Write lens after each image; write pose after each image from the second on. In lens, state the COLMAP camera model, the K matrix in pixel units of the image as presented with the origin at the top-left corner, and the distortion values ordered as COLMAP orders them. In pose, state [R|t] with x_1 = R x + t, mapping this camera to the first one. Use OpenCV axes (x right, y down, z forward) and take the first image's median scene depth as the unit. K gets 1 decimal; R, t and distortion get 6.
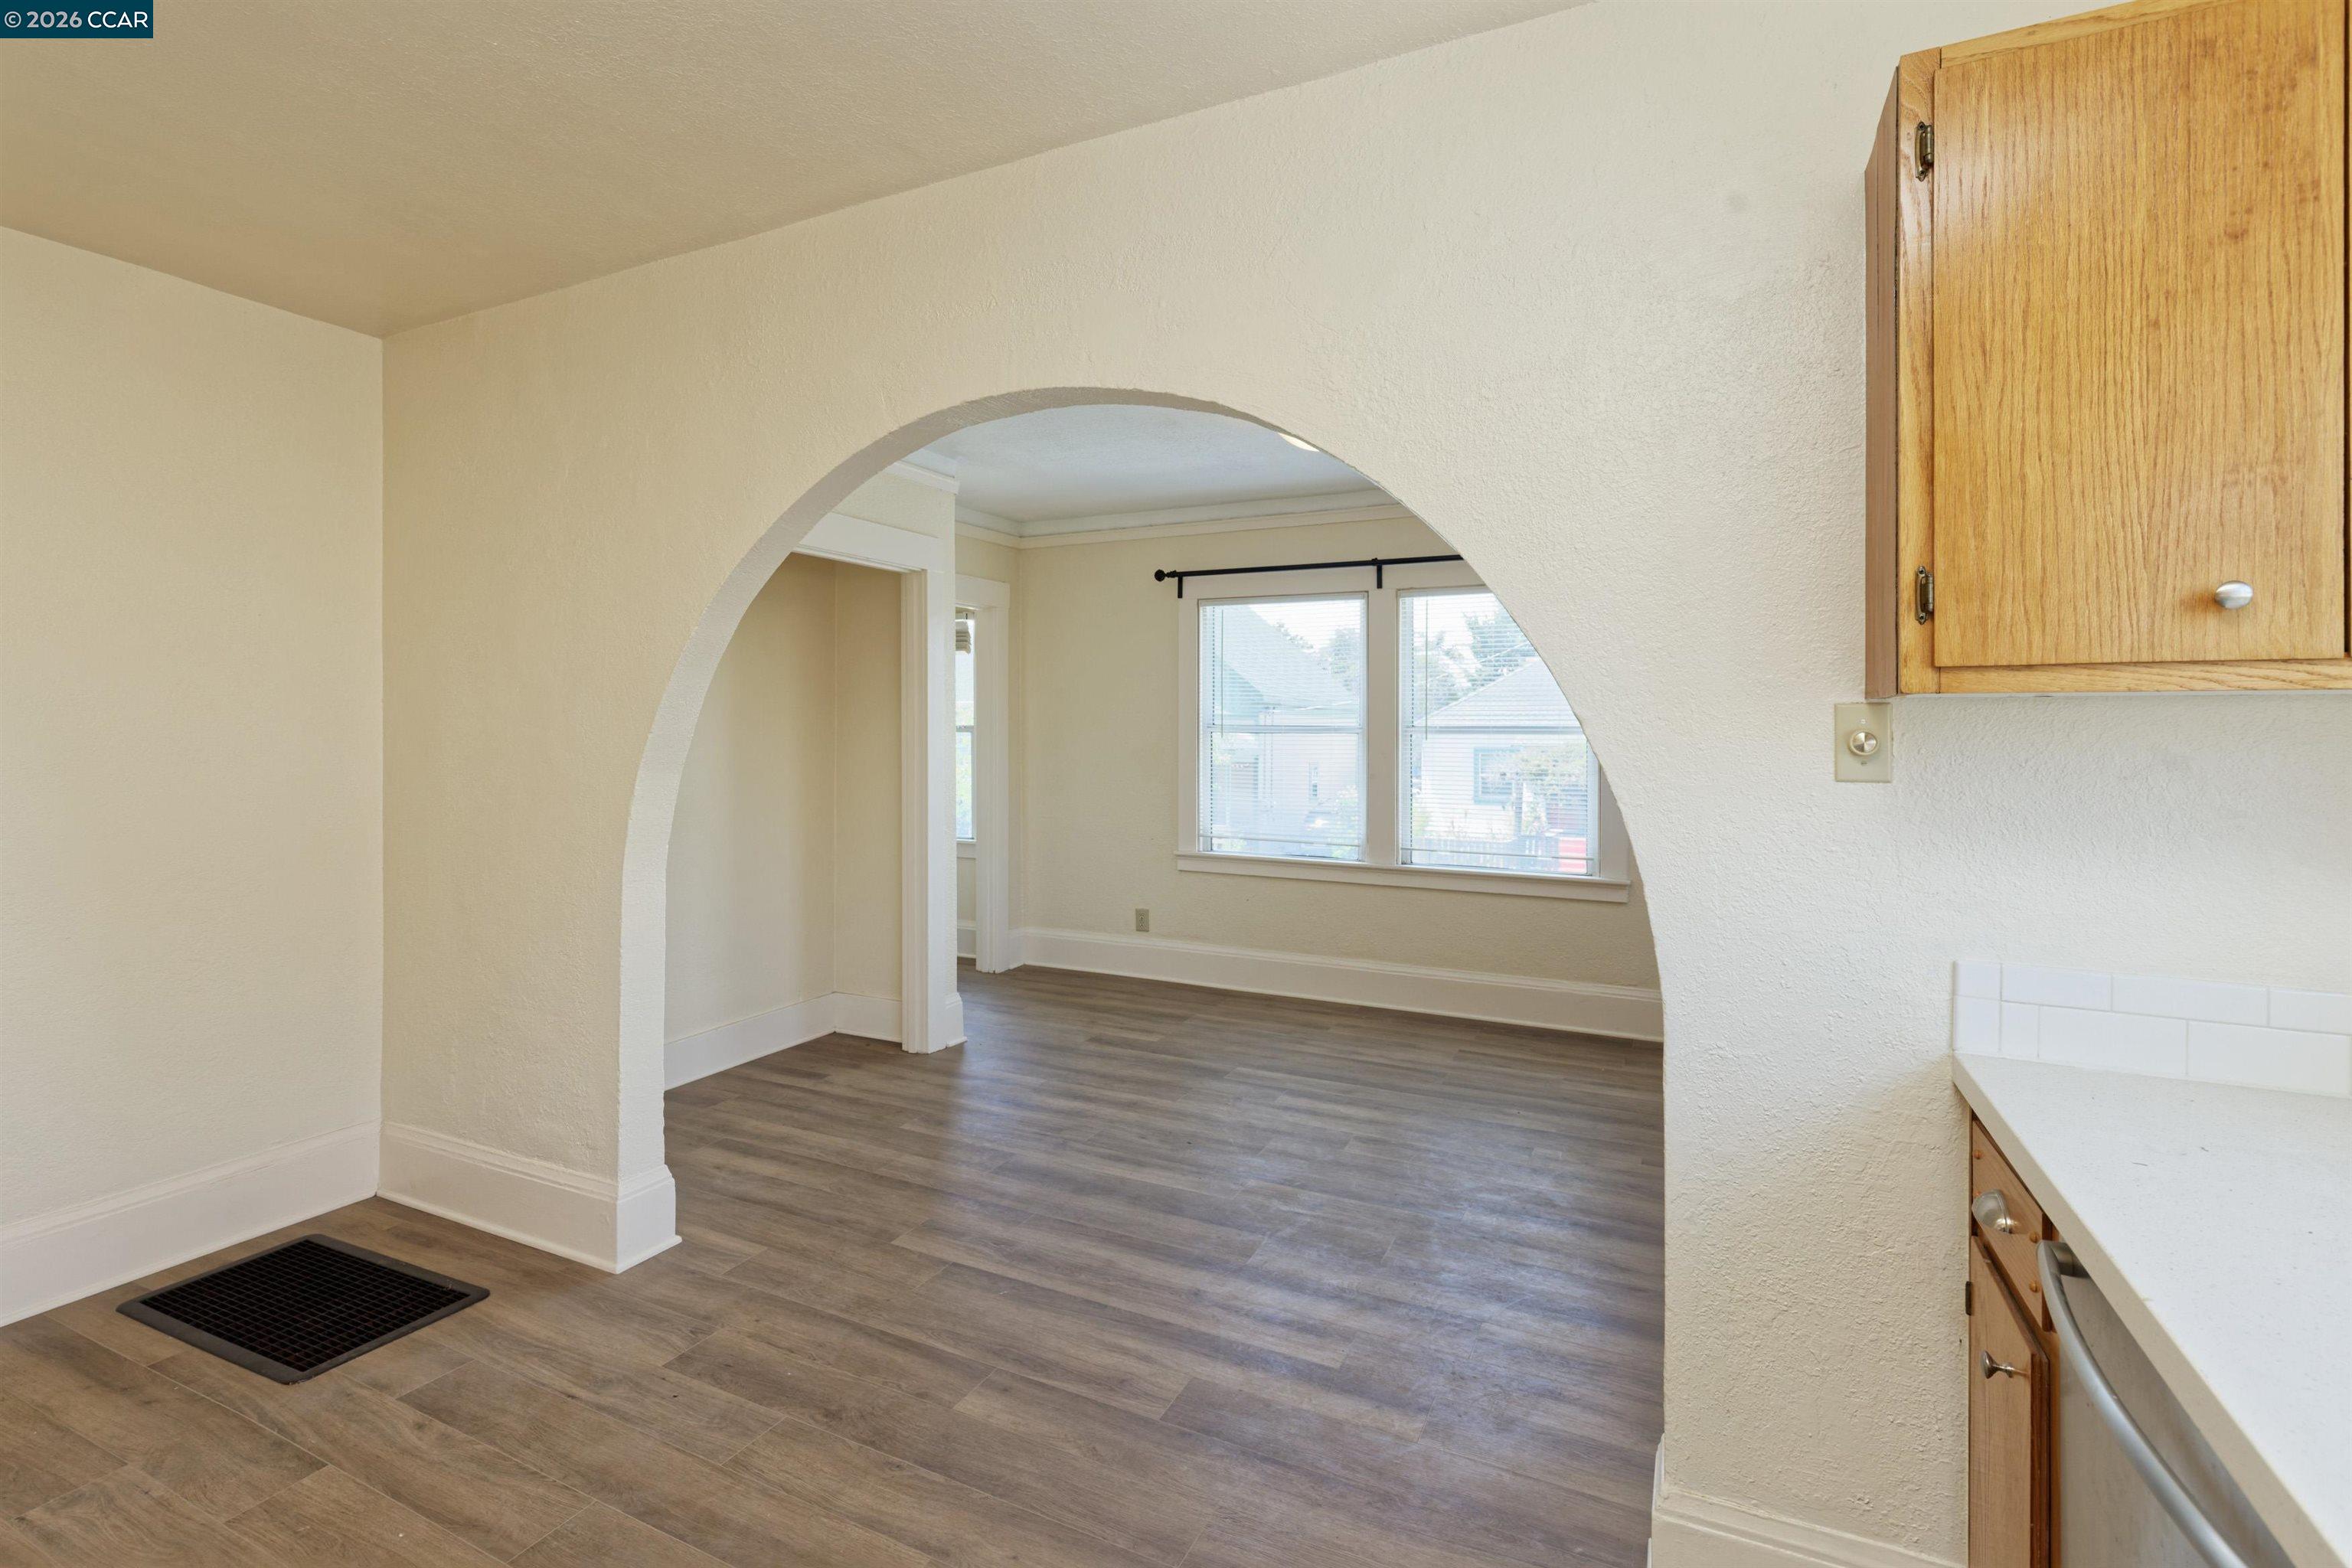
lens RADIAL K [[1142.7, 0, 1112.9], [0, 1142.7, 719.1], [0, 0, 1]] dist [0.001432, -0.000195]
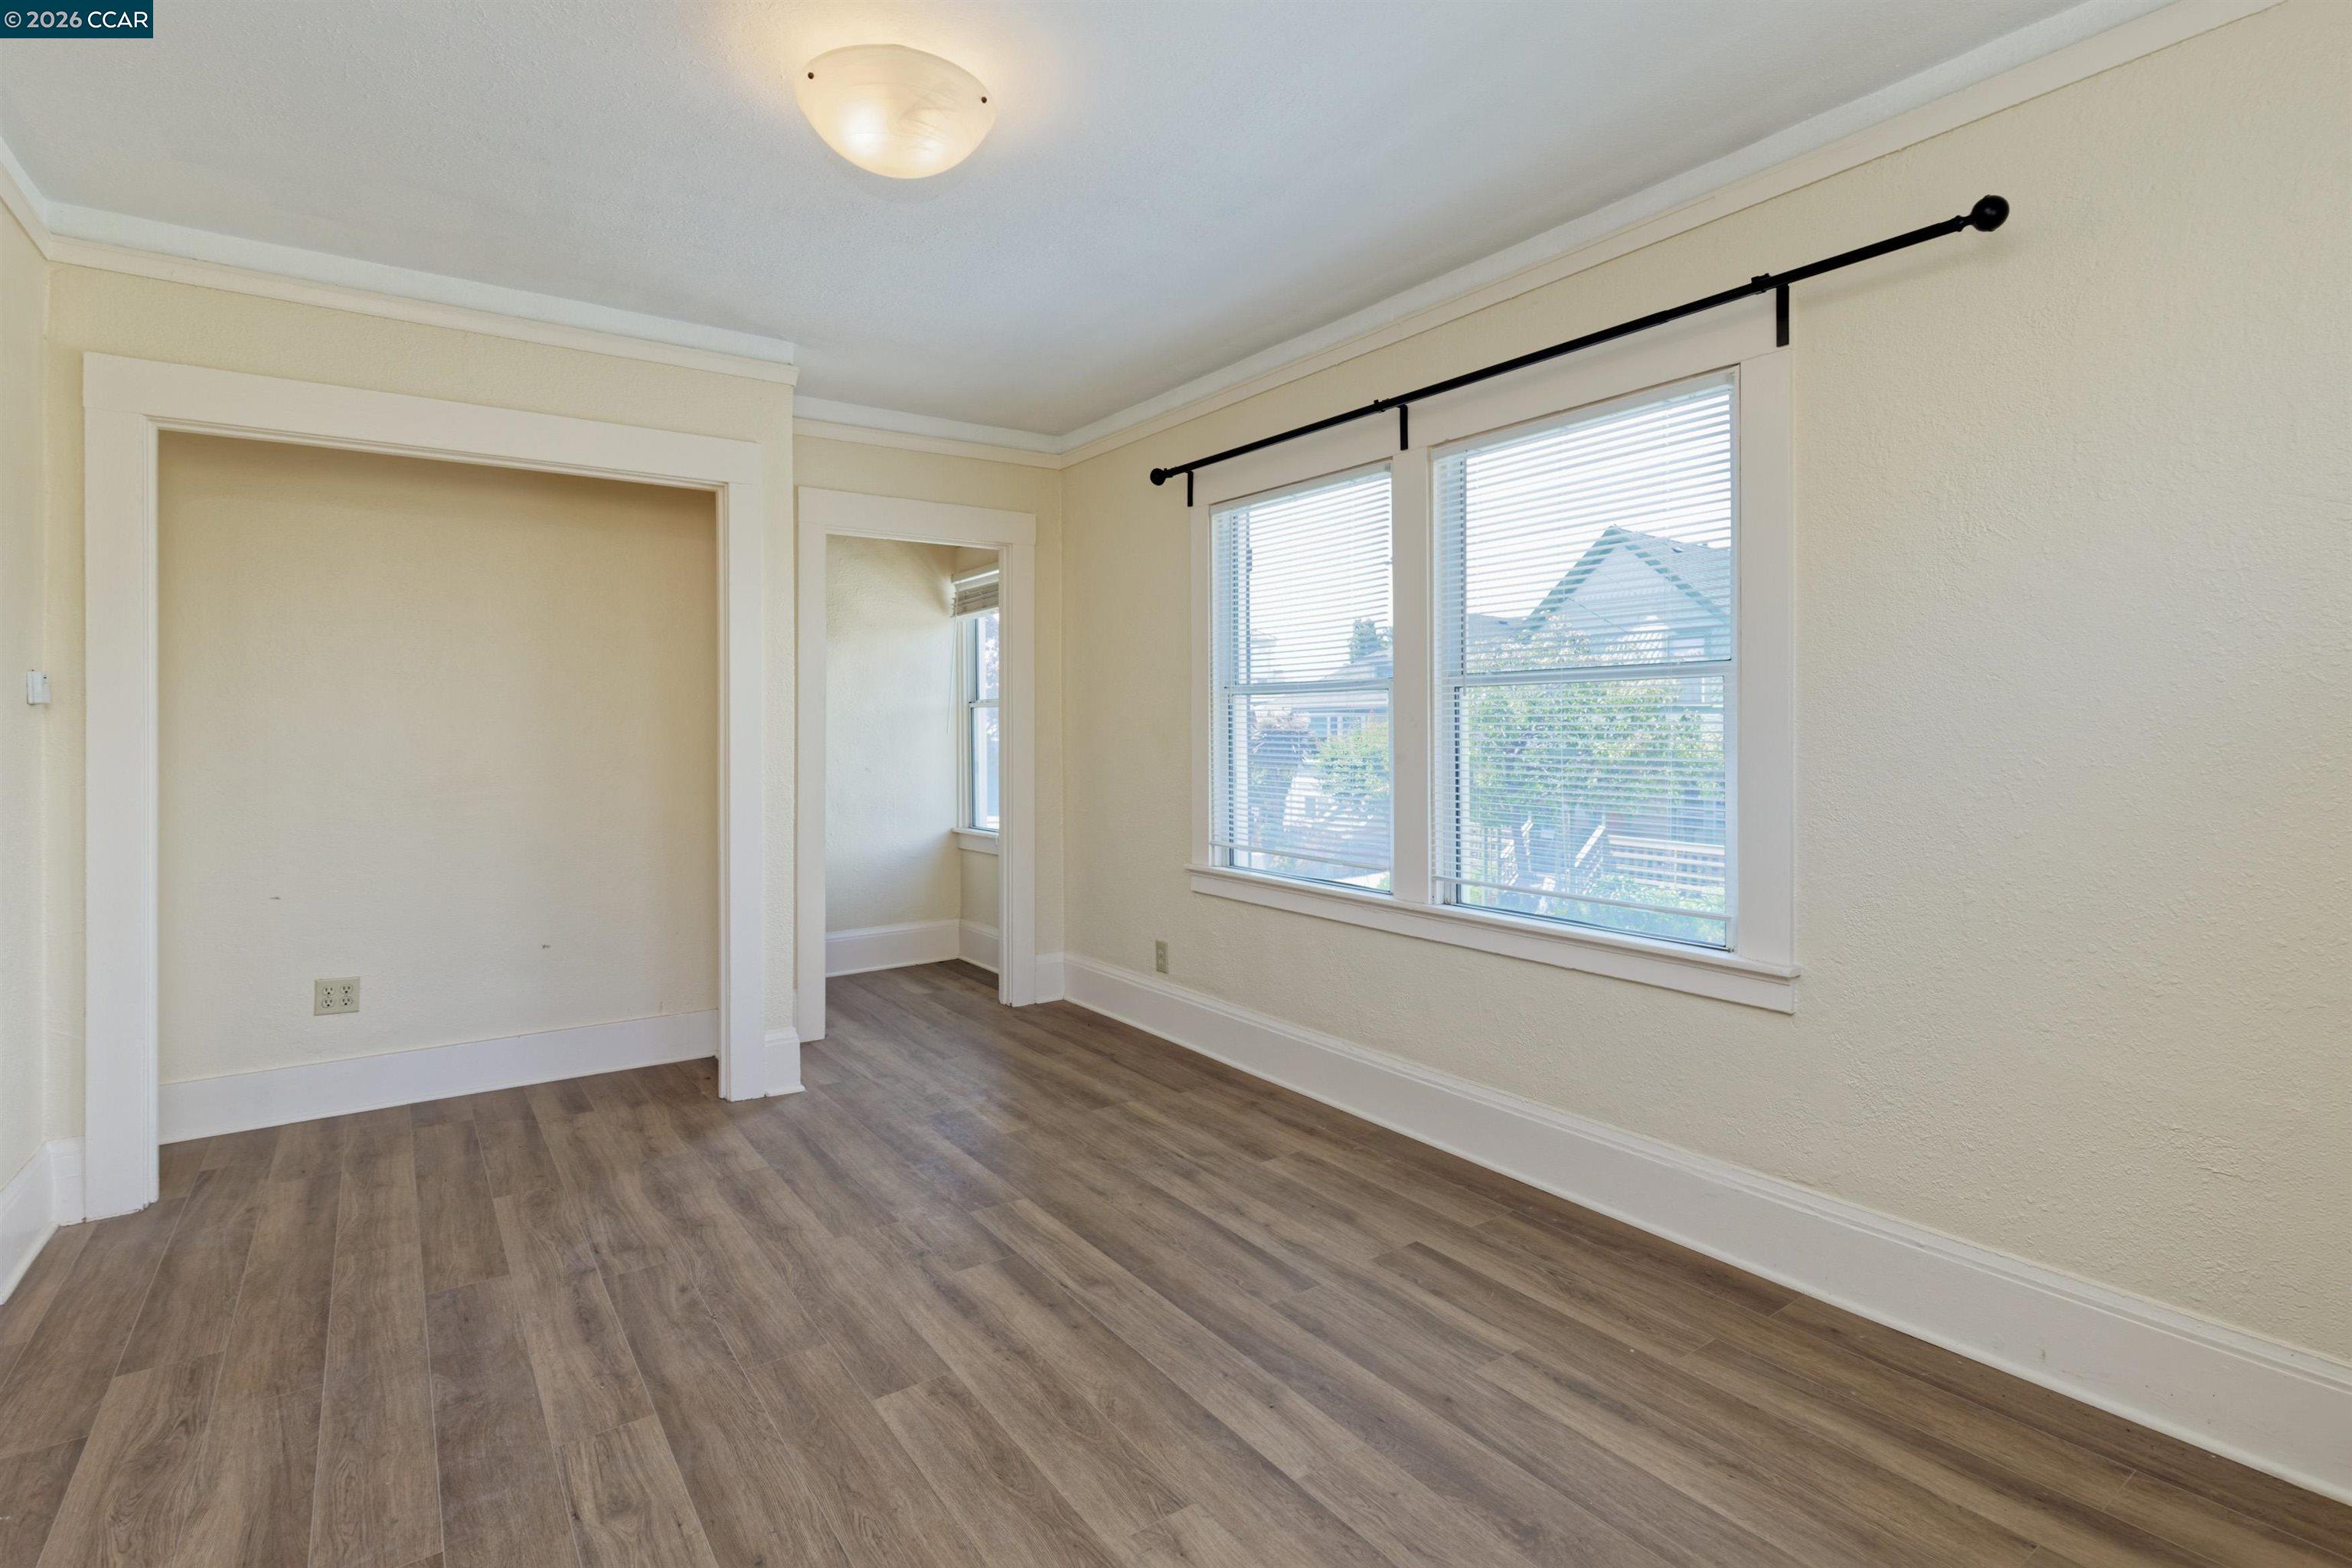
lens RADIAL K [[1142.7, 0, 1147.4], [0, 1142.7, 735.5], [0, 0, 1]] dist [0.001432, -0.000195]
pose [[0.872805, -0.000412, -0.488069, 0.520607], [0.004486, 0.999964, 0.007178, 0.041910], [0.488048, -0.008454, 0.872776, 0.508507]]
